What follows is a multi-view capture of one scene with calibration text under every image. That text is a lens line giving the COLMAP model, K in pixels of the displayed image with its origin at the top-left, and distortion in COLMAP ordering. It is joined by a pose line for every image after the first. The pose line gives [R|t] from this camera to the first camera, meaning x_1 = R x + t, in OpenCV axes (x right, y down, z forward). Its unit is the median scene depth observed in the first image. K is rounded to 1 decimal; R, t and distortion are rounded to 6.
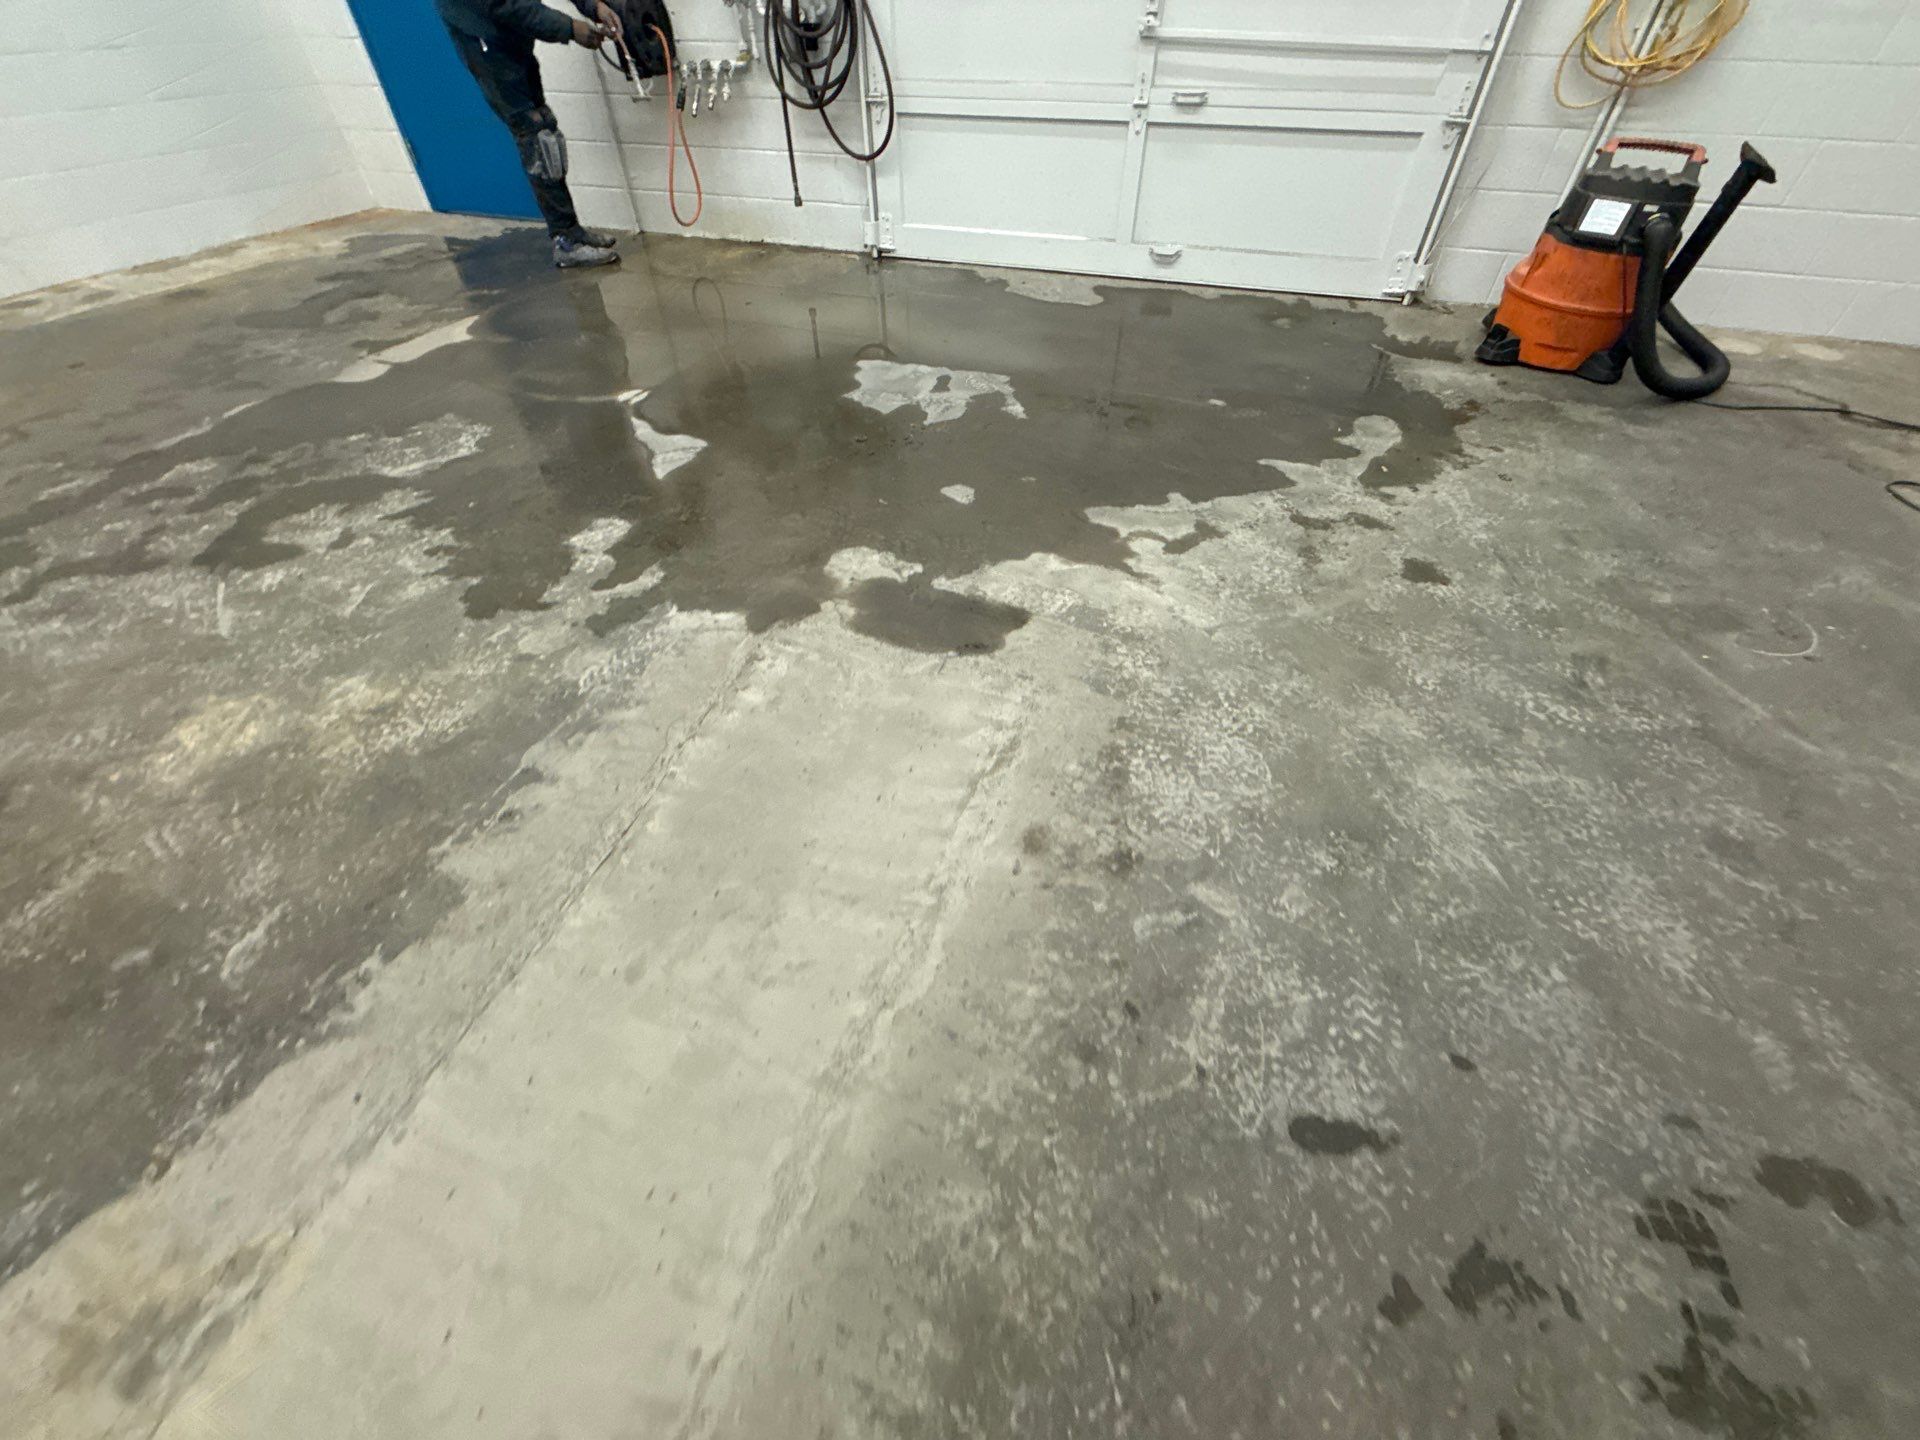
lens RADIAL K [[754.0, 0, 962.7], [0, 754.0, 725.7], [0, 0, 1]] dist [0.000398, -0.000553]
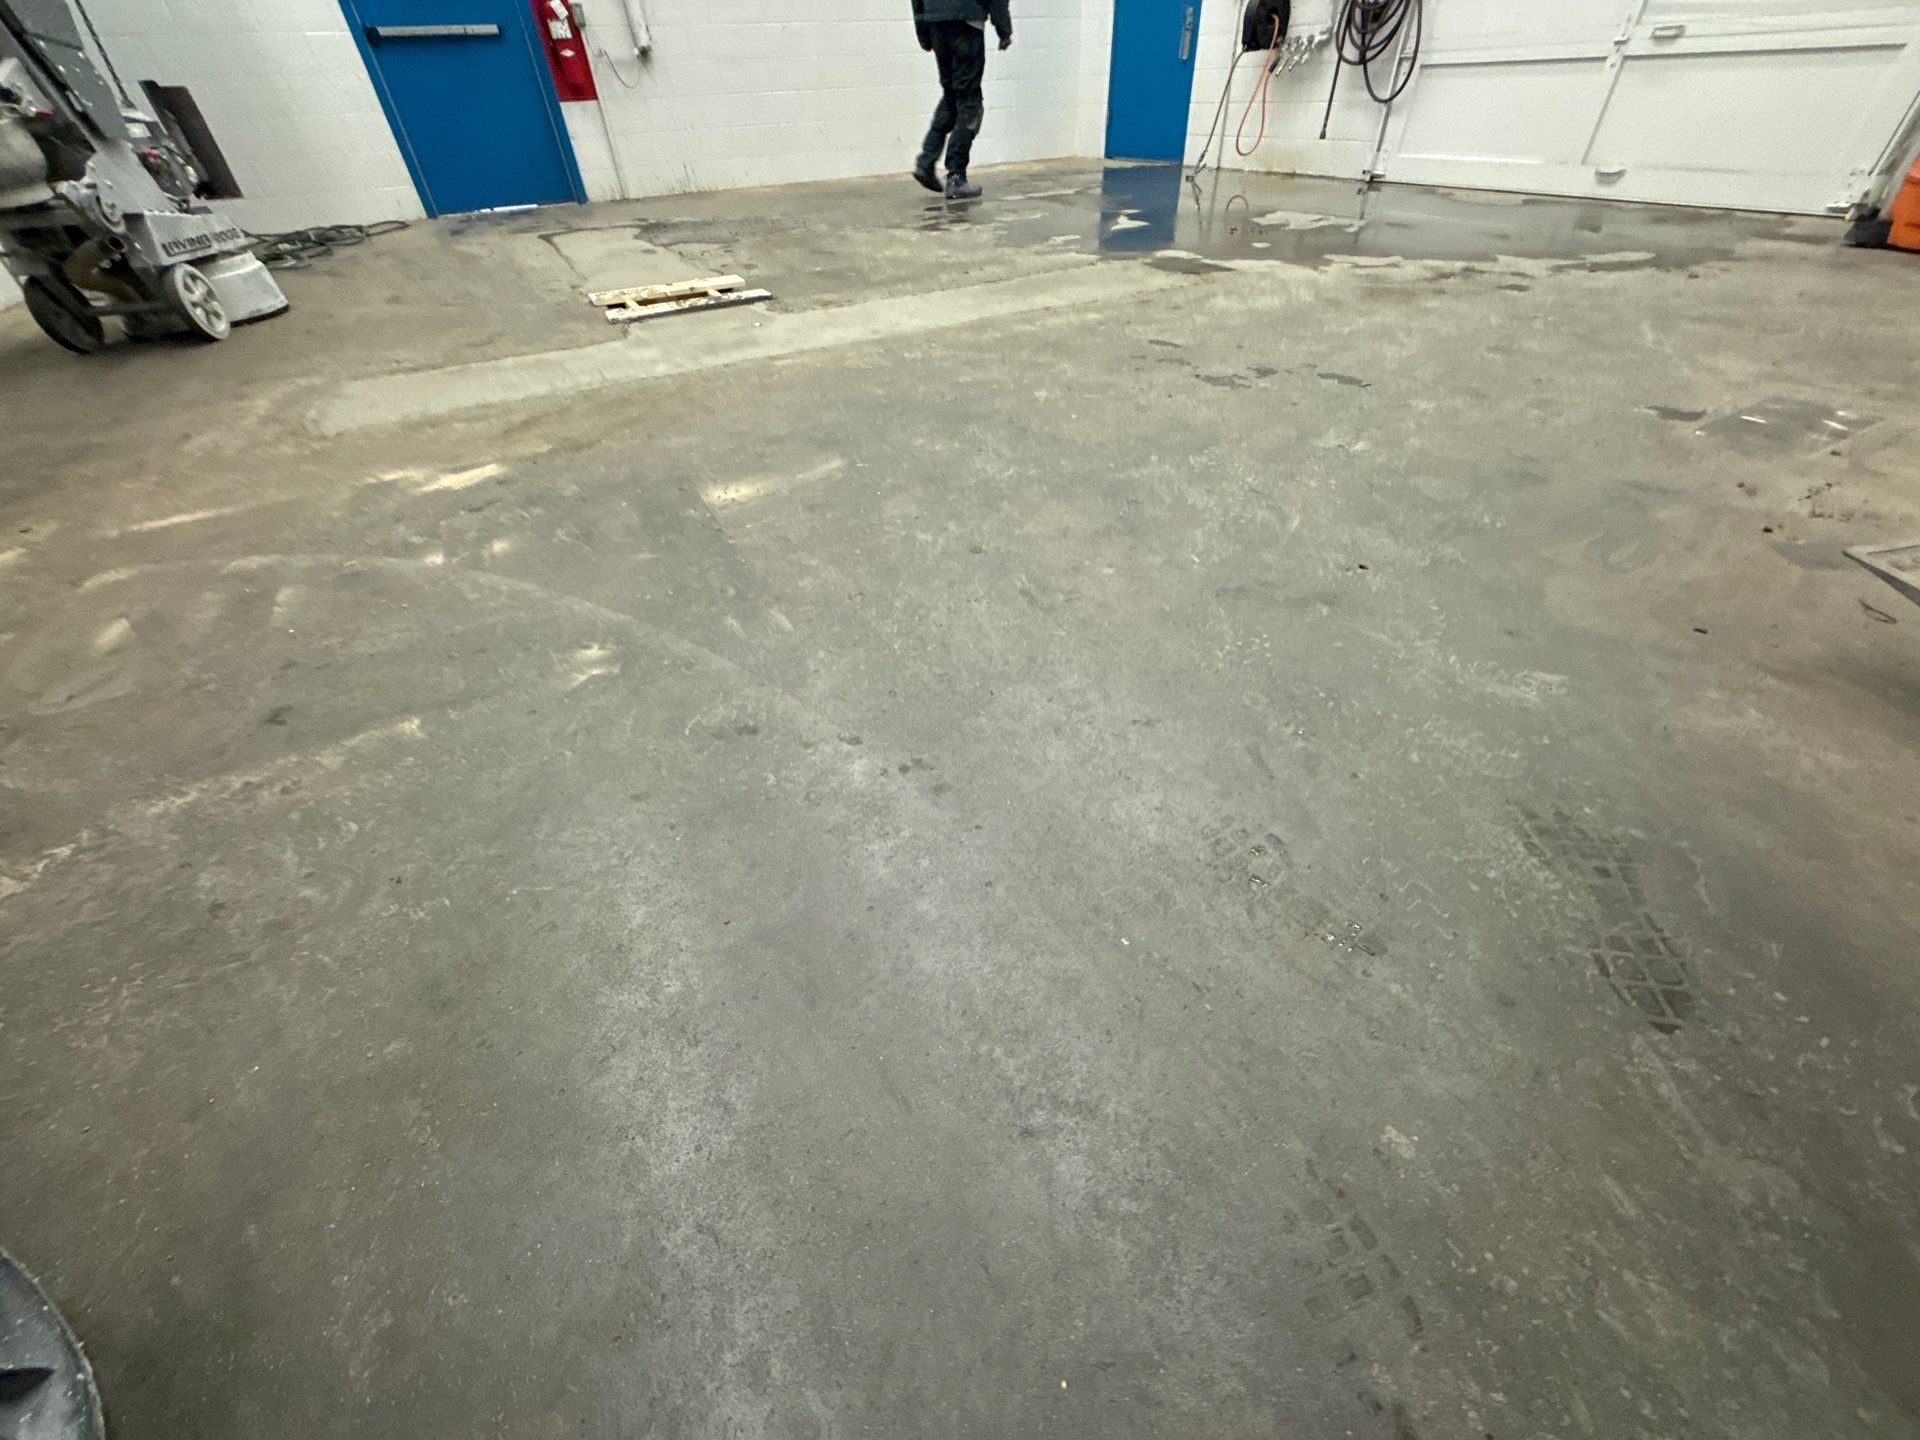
lens RADIAL K [[754.0, 0, 953.6], [0, 754.0, 721.7], [0, 0, 1]] dist [0.000398, -0.000553]
pose [[0.737018, 0.419422, -0.529991, 0.922458], [-0.450654, 0.889361, 0.077128, 0.899421], [0.503703, 0.181998, 0.844488, -0.602048]]
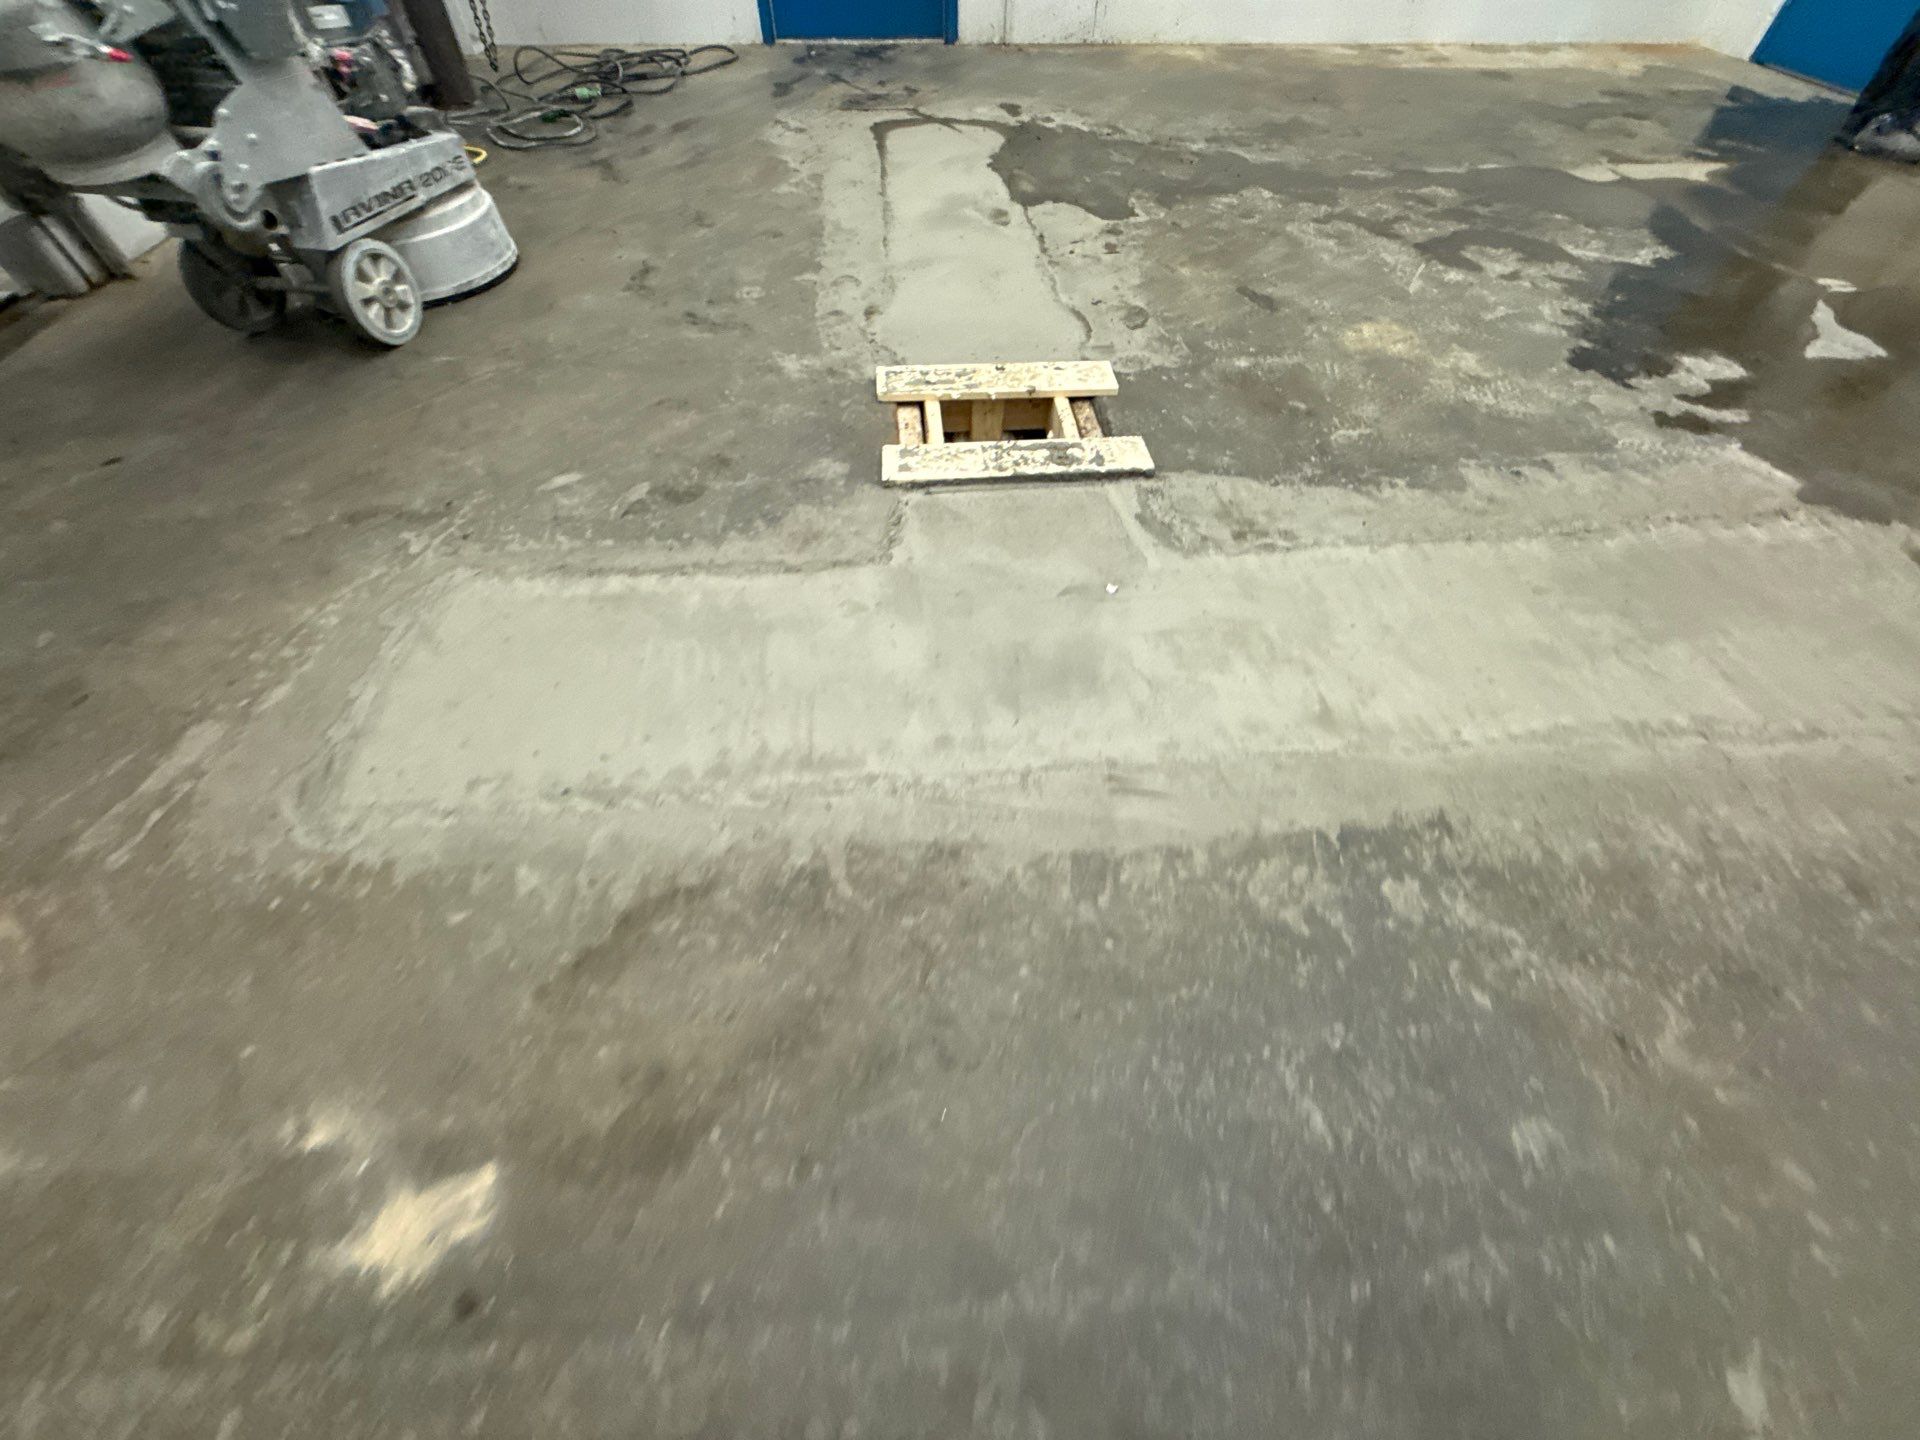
lens RADIAL K [[754.0, 0, 963.2], [0, 754.0, 712.4], [0, 0, 1]] dist [0.000398, -0.000553]
pose [[0.408269, 0.717897, -0.563861, 0.038076], [-0.654181, 0.660899, 0.367778, 0.394475], [0.636682, 0.218715, 0.739459, -0.374609]]
